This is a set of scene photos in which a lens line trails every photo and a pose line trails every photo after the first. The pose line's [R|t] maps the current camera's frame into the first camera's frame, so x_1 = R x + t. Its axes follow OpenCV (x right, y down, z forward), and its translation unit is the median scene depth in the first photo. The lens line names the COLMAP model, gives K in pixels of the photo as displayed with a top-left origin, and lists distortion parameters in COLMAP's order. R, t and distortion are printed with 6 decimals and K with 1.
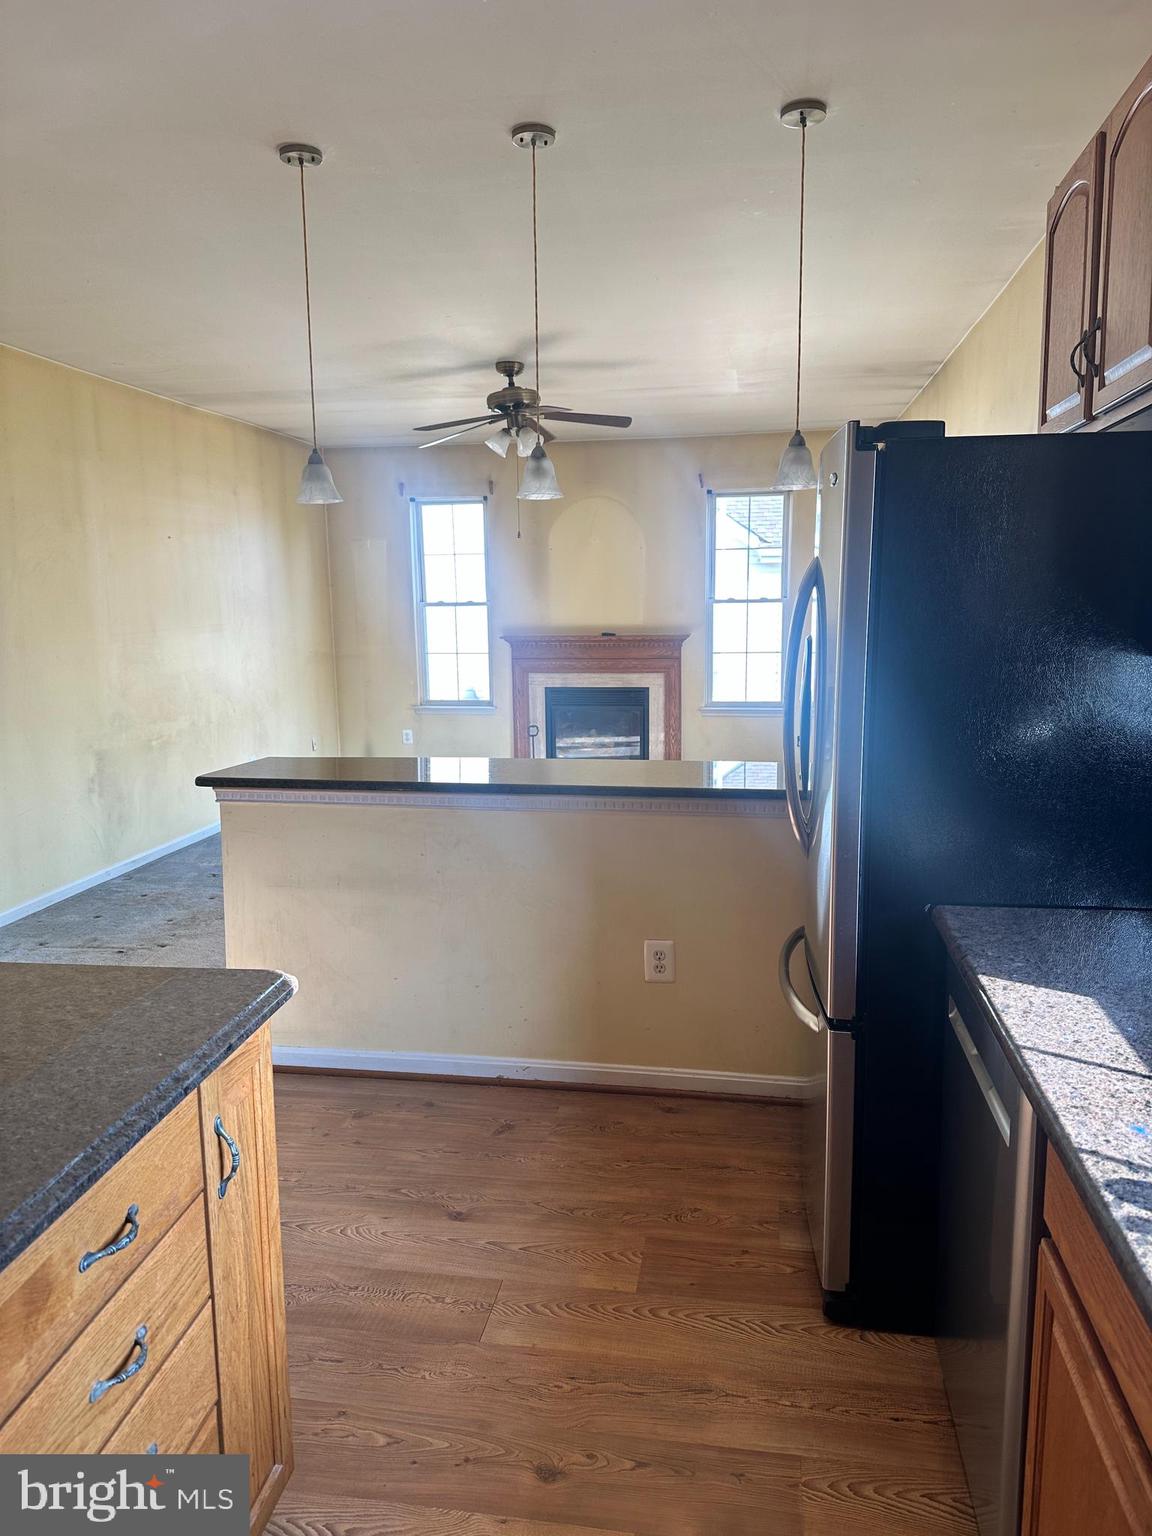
lens RADIAL K [[1063.5, 0, 577.4], [0, 1063.5, 771.0], [0, 0, 1]] dist [0.086105, -0.122089]
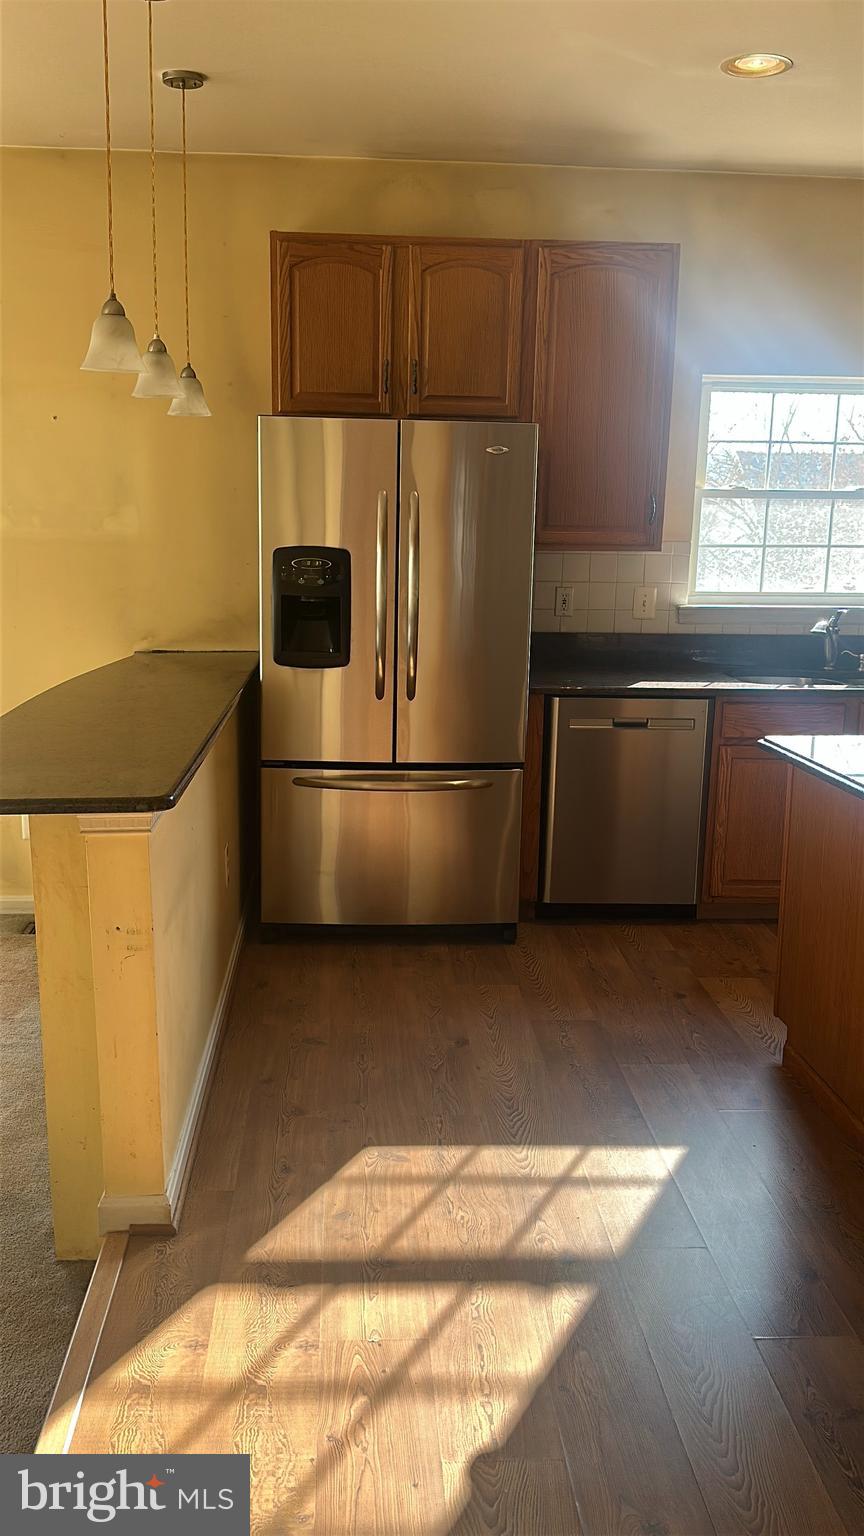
lens RADIAL K [[1293.5, 0, 432.0], [0, 1293.5, 768.0], [0, 0, 1]] dist [0.110373, -0.178224]
pose [[-0.232504, -0.172898, 0.957104, -1.295701], [0.142885, 0.967323, 0.209454, -0.167702], [-0.962043, 0.185455, -0.200201, 1.150015]]
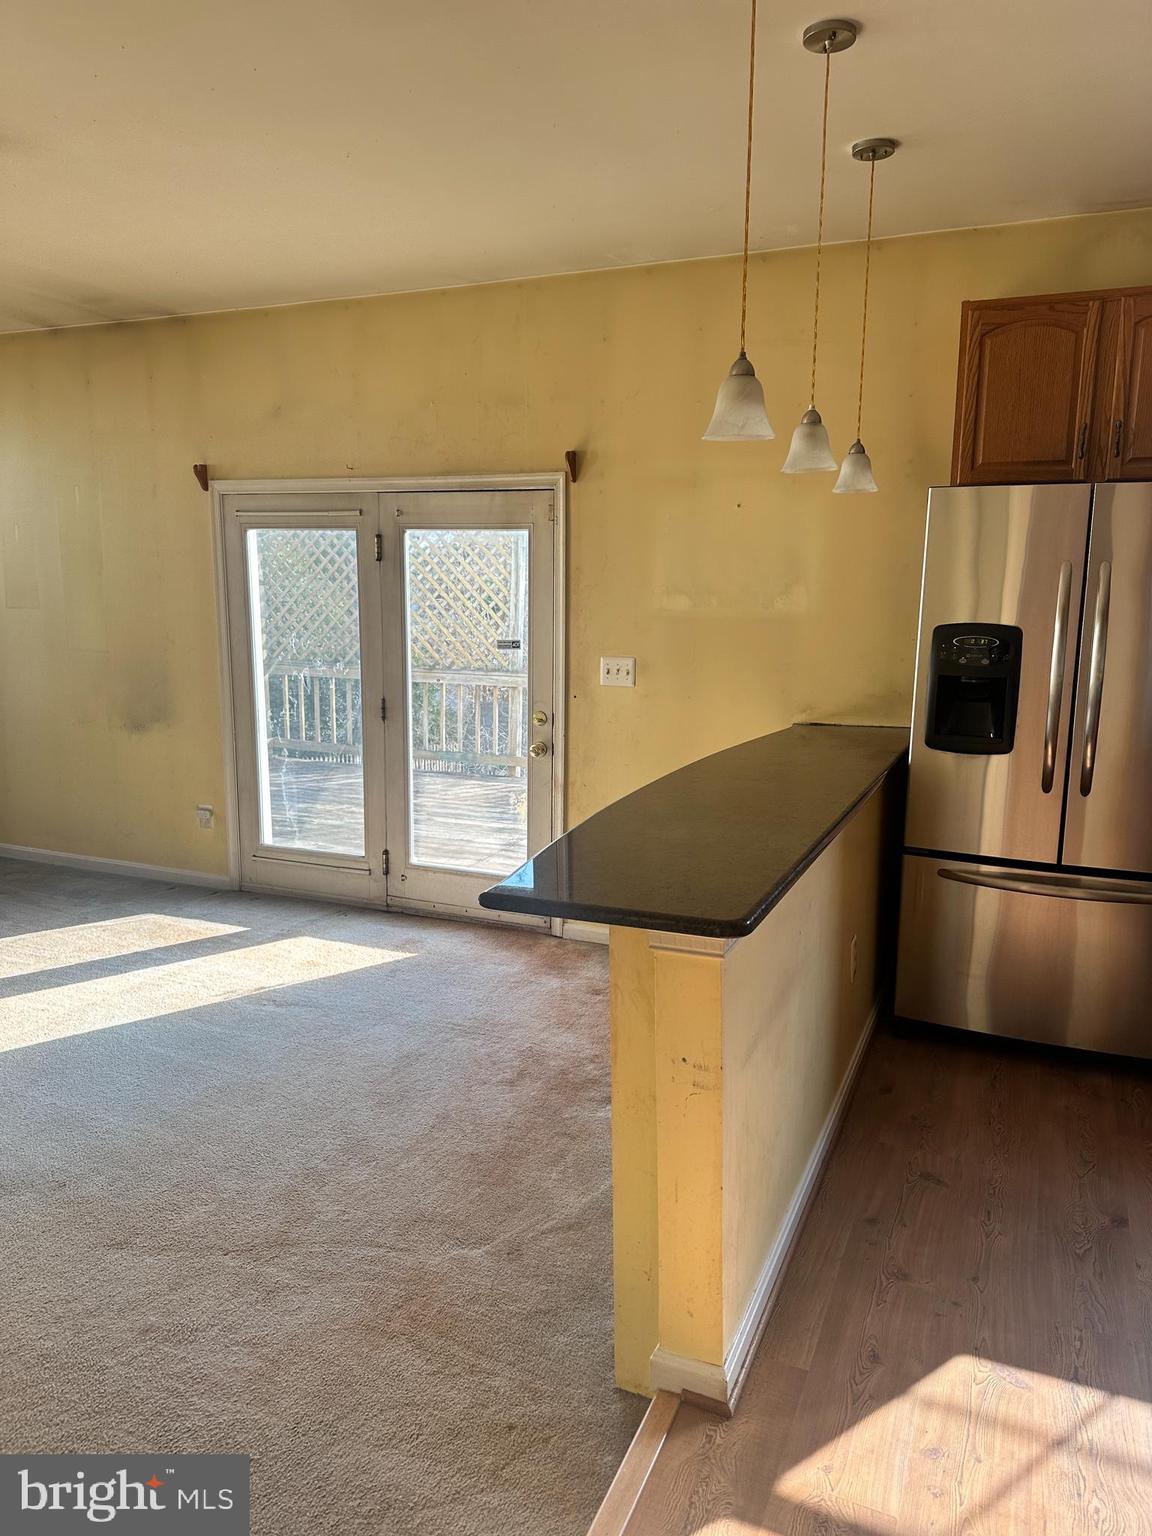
lens RADIAL K [[1063.5, 0, 577.4], [0, 1063.5, 771.0], [0, 0, 1]] dist [0.086105, -0.122089]
pose [[0.233932, -0.147493, 0.961000, -1.015874], [0.145573, 0.982598, 0.115372, -0.161278], [-0.961293, 0.112906, 0.251332, 1.076404]]
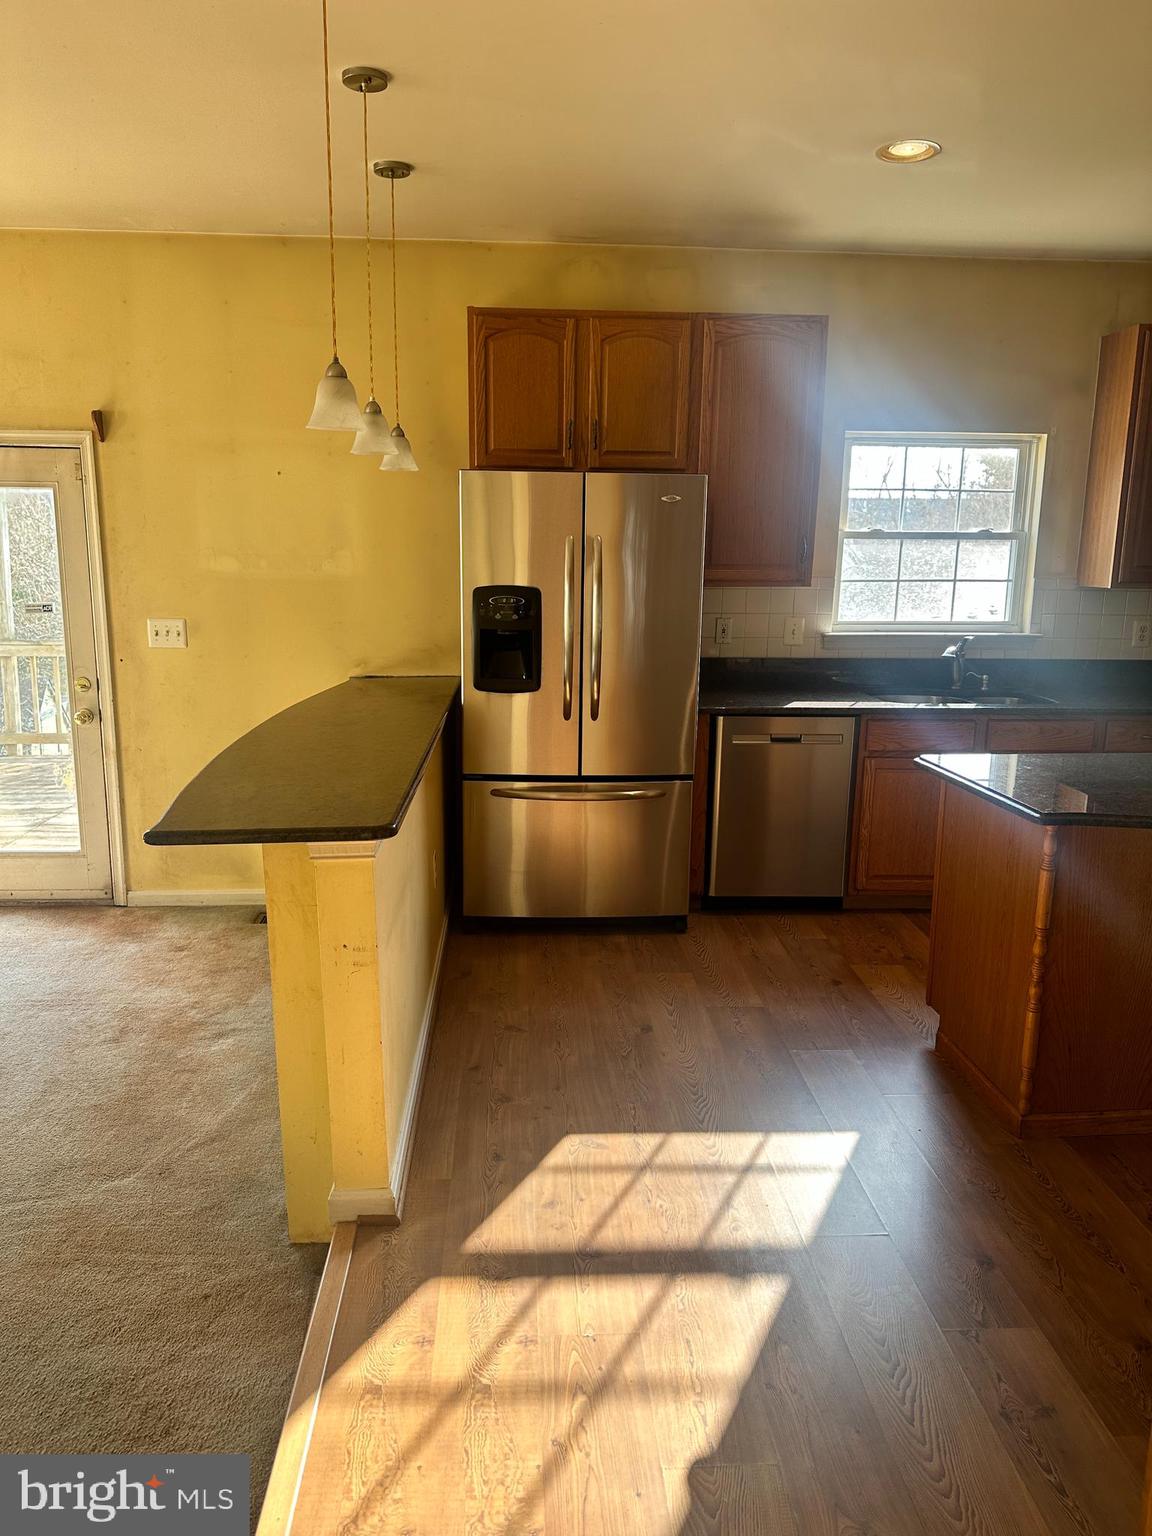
lens RADIAL K [[1063.5, 0, 577.4], [0, 1063.5, 771.0], [0, 0, 1]] dist [0.086105, -0.122089]
pose [[-0.225527, -0.181622, 0.957158, -1.180311], [0.149654, 0.964350, 0.218248, -0.177422], [-0.962674, 0.192463, -0.190306, 1.158957]]
